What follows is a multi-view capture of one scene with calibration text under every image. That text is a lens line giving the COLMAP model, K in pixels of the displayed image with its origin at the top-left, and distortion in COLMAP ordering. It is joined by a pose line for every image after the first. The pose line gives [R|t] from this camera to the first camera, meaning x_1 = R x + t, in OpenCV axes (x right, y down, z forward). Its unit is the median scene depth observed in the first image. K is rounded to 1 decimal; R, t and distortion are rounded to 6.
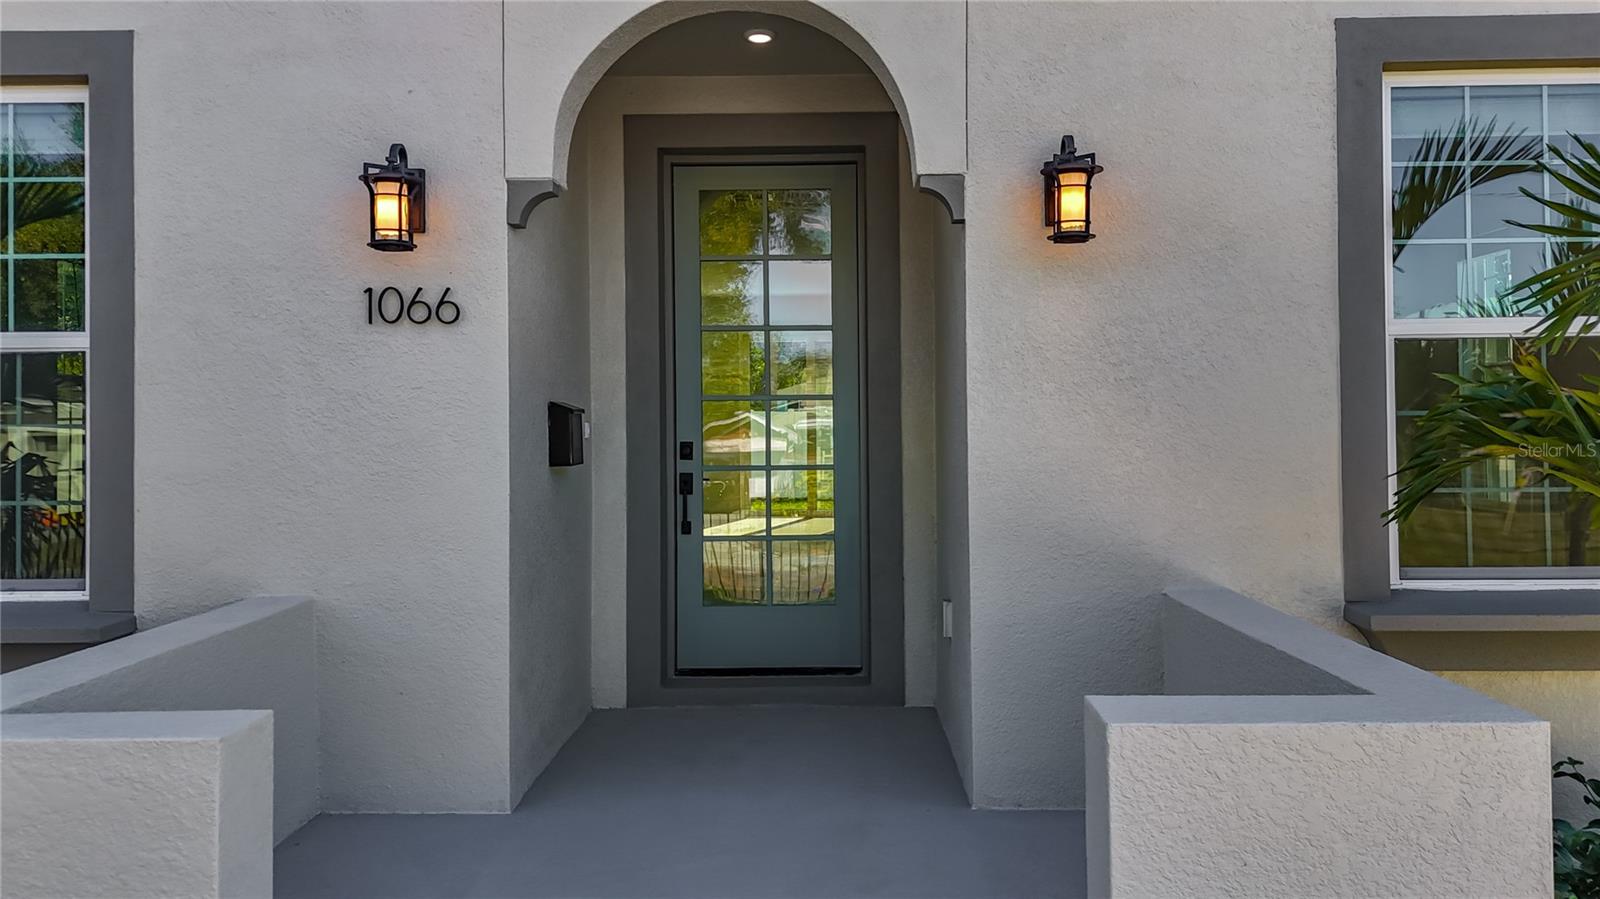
lens RADIAL K [[1186.9, 0, 815.9], [0, 1186.9, 383.2], [0, 0, 1]] dist [0.034447, -0.002322]
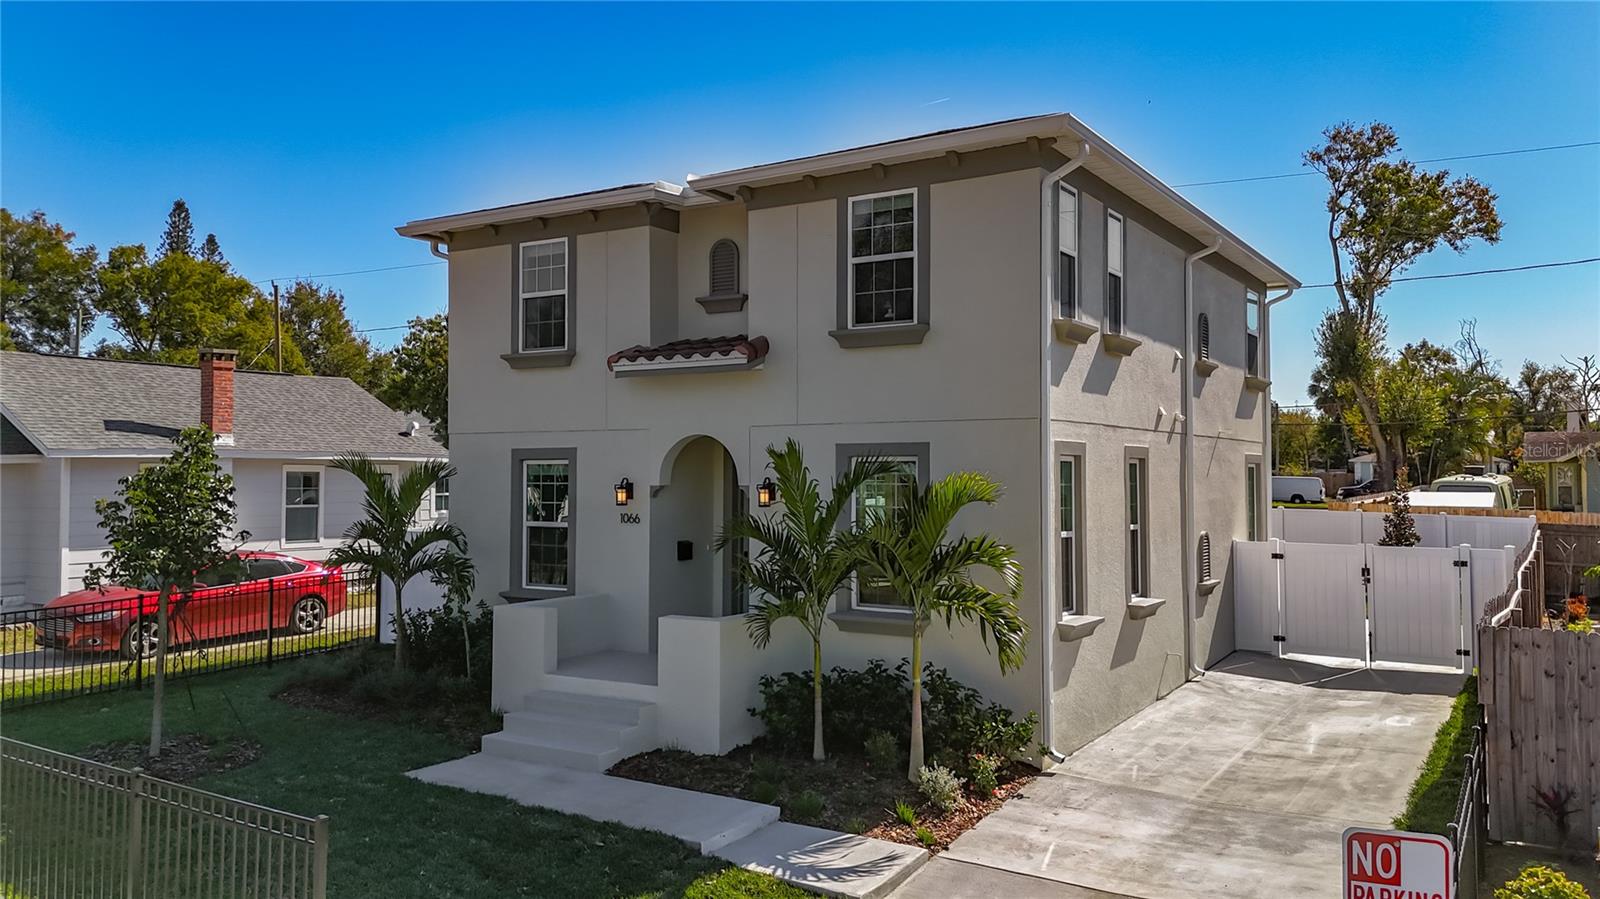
lens RADIAL K [[1201.4, 0, 800.0], [0, 1201.4, 449.5], [0, 0, 1]] dist [0.032152, -0.000836]
pose [[0.858071, -0.001515, -0.513529, 2.119755], [0.014199, 0.999683, 0.020776, -0.358946], [0.513335, -0.025119, 0.857820, -2.036674]]
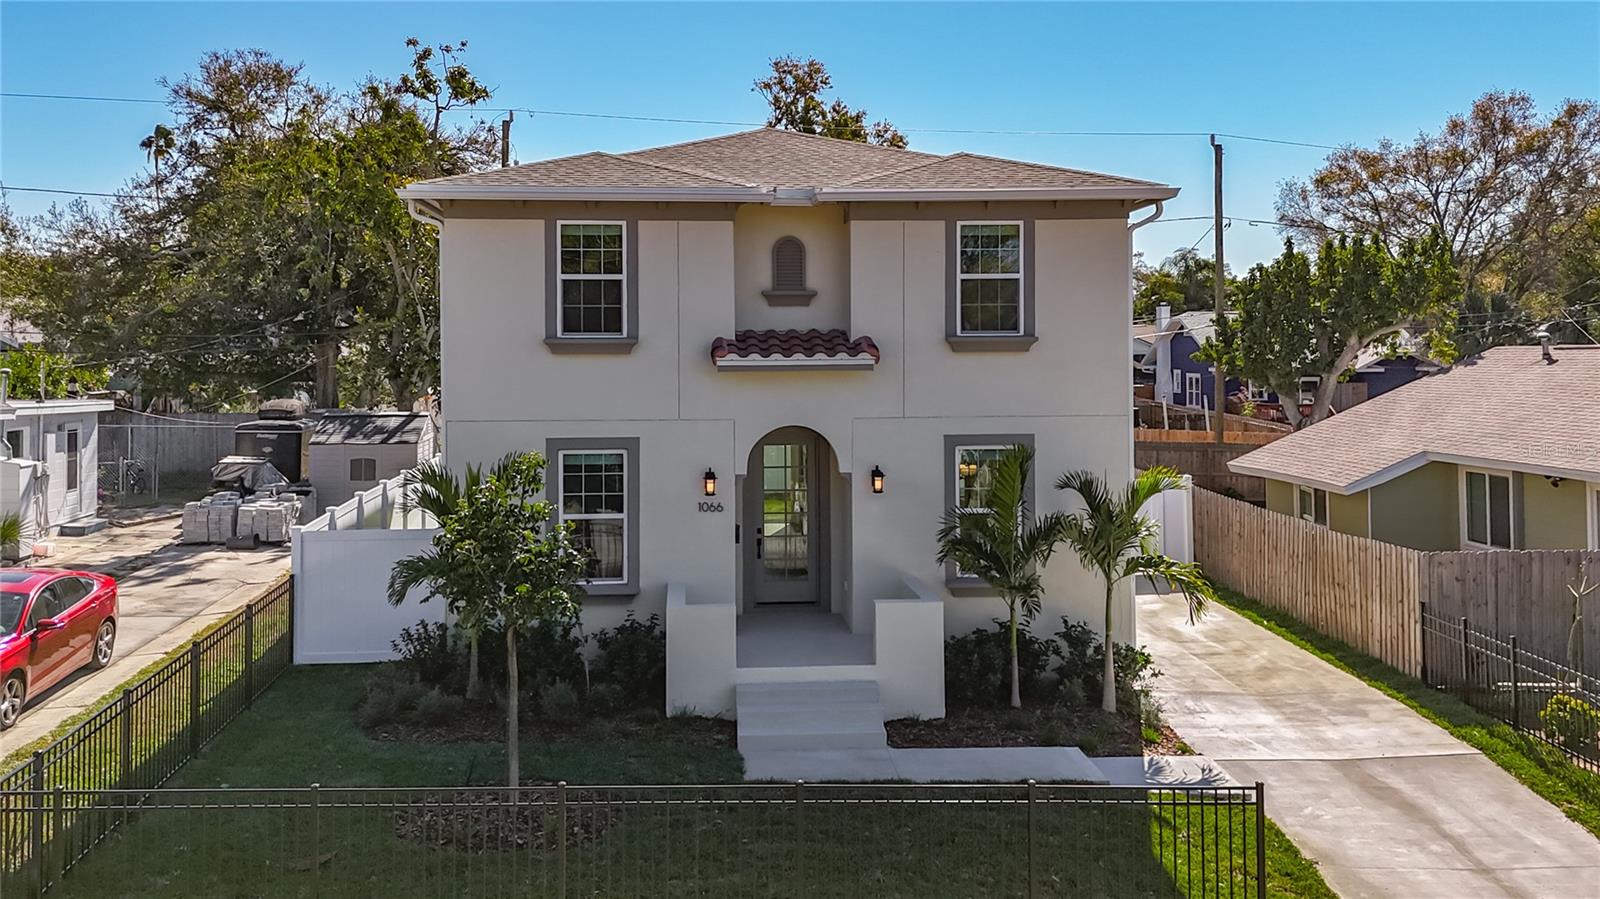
lens RADIAL K [[1360.0, 0, 802.2], [0, 1360.0, 362.5], [0, 0, 1]] dist [0.046788, -0.004425]
pose [[0.995128, 0.002736, 0.098554, -0.480010], [-0.006524, 0.999251, 0.038135, -0.707819], [-0.098375, -0.038592, 0.994401, -3.431637]]
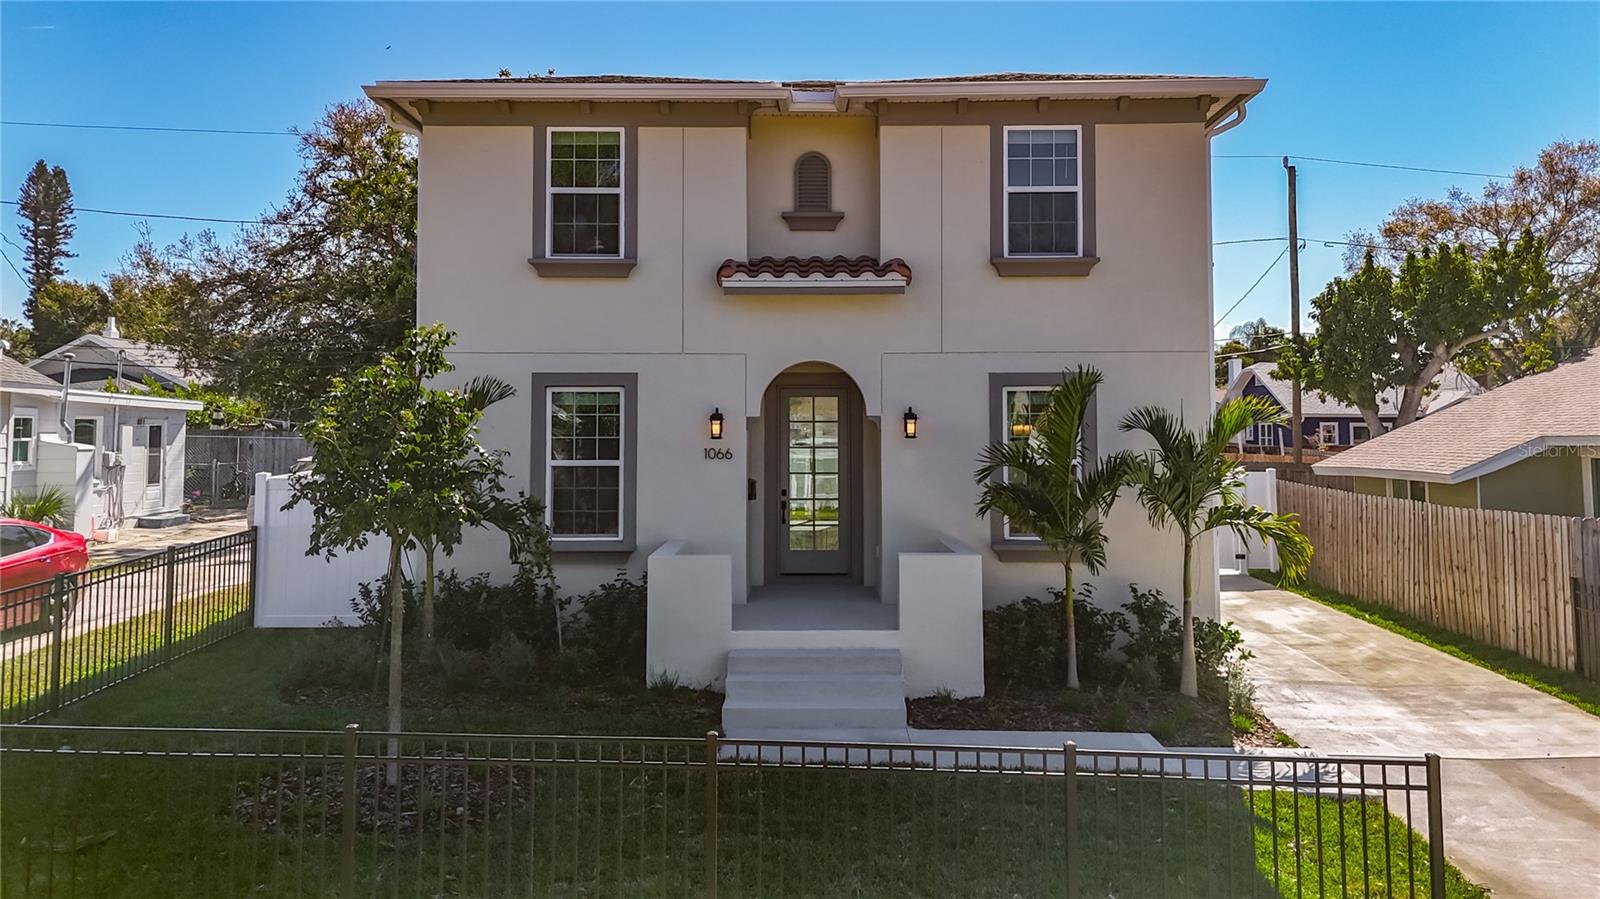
lens RADIAL K [[1186.9, 0, 815.9], [0, 1186.9, 383.2], [0, 0, 1]] dist [0.034447, -0.002322]
pose [[0.999742, 0.007339, 0.021517, -0.134751], [-0.007209, 0.999955, -0.006115, -0.246107], [-0.021560, 0.005958, 0.999750, -2.380335]]
